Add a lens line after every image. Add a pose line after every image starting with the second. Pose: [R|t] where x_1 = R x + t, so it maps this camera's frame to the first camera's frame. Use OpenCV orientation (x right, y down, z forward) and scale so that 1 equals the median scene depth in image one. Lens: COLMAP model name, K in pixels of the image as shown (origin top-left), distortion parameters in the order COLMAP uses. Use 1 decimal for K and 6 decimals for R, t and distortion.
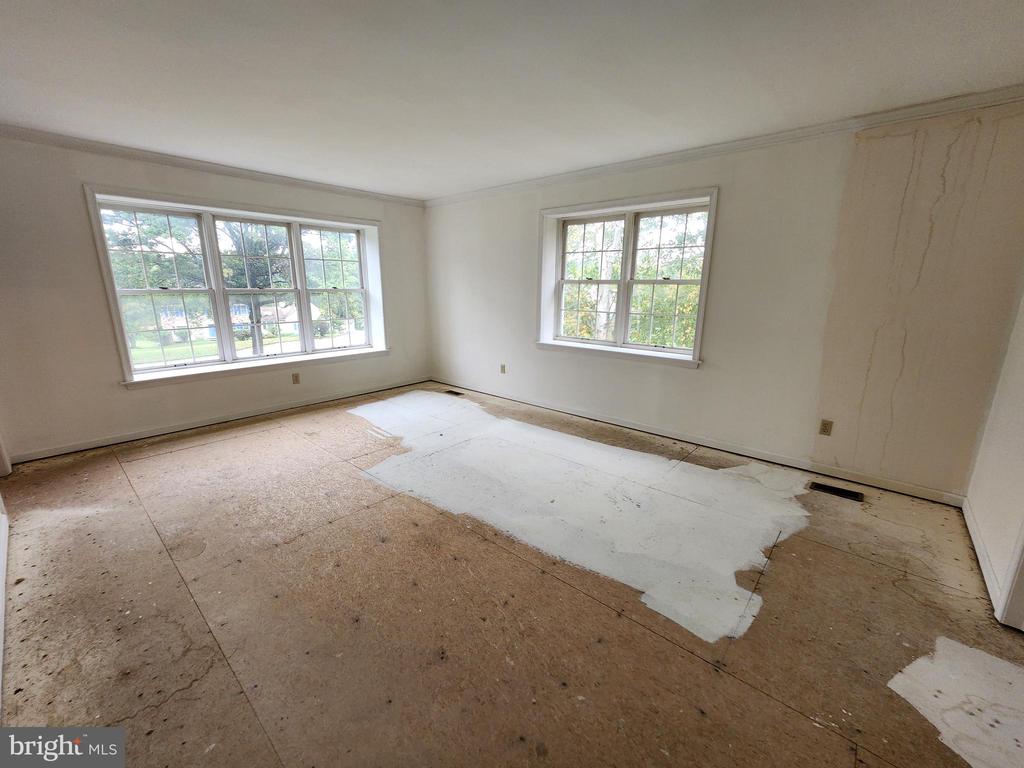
lens RADIAL K [[420.0, 0, 509.4], [0, 420.0, 384.0], [0, 0, 1]] dist [-0.002951, 0.001694]
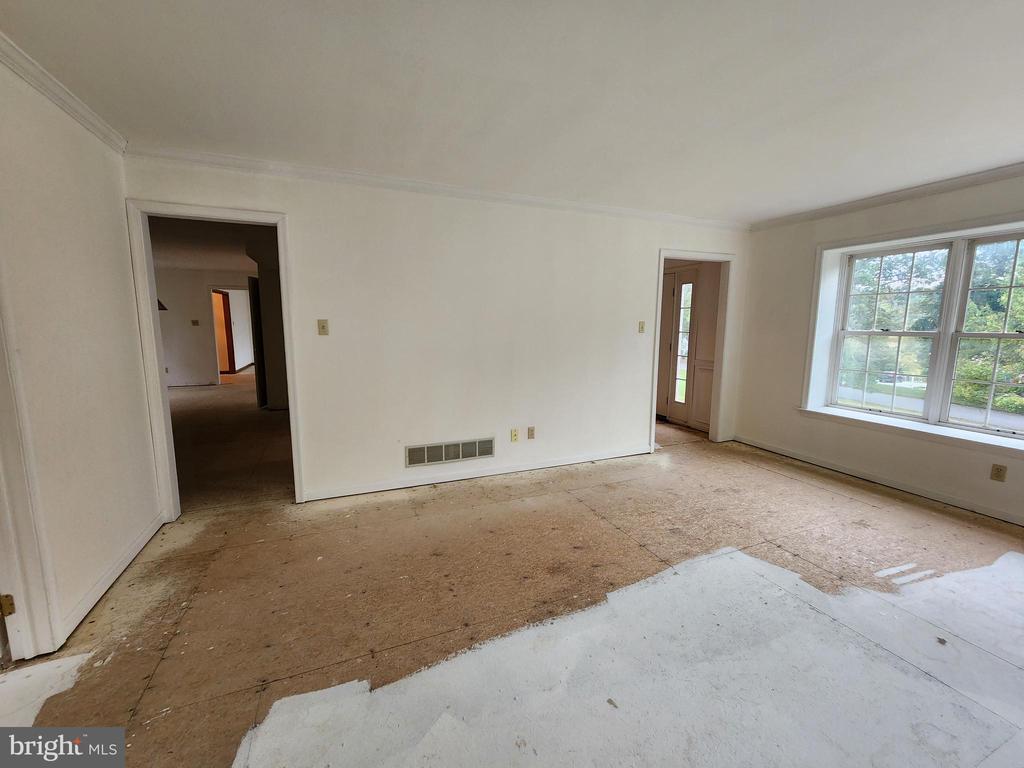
lens RADIAL K [[420.0, 0, 515.2], [0, 420.0, 385.5], [0, 0, 1]] dist [-0.002951, 0.001694]
pose [[-0.427654, 0.124136, -0.895378, 0.427899], [-0.216598, 0.947598, 0.234828, -0.156750], [0.877609, 0.294362, -0.378356, 0.691518]]
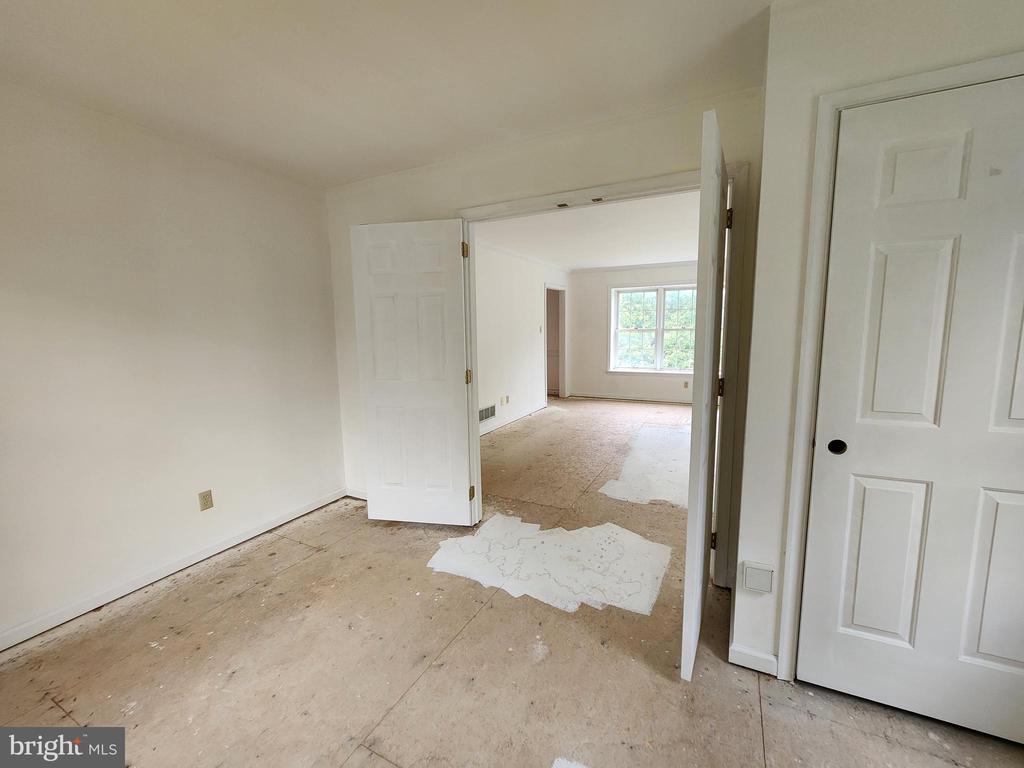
lens RADIAL K [[420.0, 0, 509.7], [0, 420.0, 382.0], [0, 0, 1]] dist [-0.002951, 0.001694]
pose [[0.241566, 0.117882, -0.963198, 1.019405], [-0.207732, 0.975866, 0.067334, 0.010740], [0.947889, 0.183821, 0.260224, -0.034819]]
